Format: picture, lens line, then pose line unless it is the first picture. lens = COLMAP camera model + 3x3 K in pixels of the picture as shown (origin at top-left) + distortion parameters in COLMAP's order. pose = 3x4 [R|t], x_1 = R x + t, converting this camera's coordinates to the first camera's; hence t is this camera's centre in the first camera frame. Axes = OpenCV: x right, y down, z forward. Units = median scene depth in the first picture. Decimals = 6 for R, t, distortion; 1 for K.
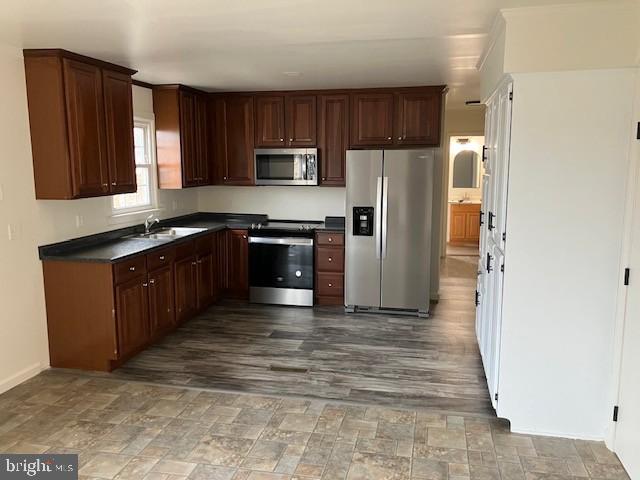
lens RADIAL K [[521.3, 0, 318.8], [0, 521.3, 239.1], [0, 0, 1]] dist [0.021970, -0.023470]
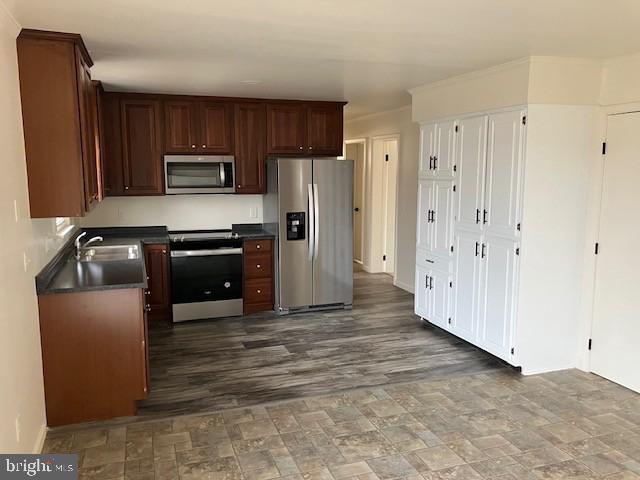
lens RADIAL K [[521.3, 0, 310.0], [0, 521.3, 253.9], [0, 0, 1]] dist [0.021970, -0.023470]
pose [[0.856257, -0.085125, 0.509487, -0.514951], [0.075812, 0.996357, 0.039060, -0.021147], [-0.510956, 0.005180, 0.859591, 0.095147]]
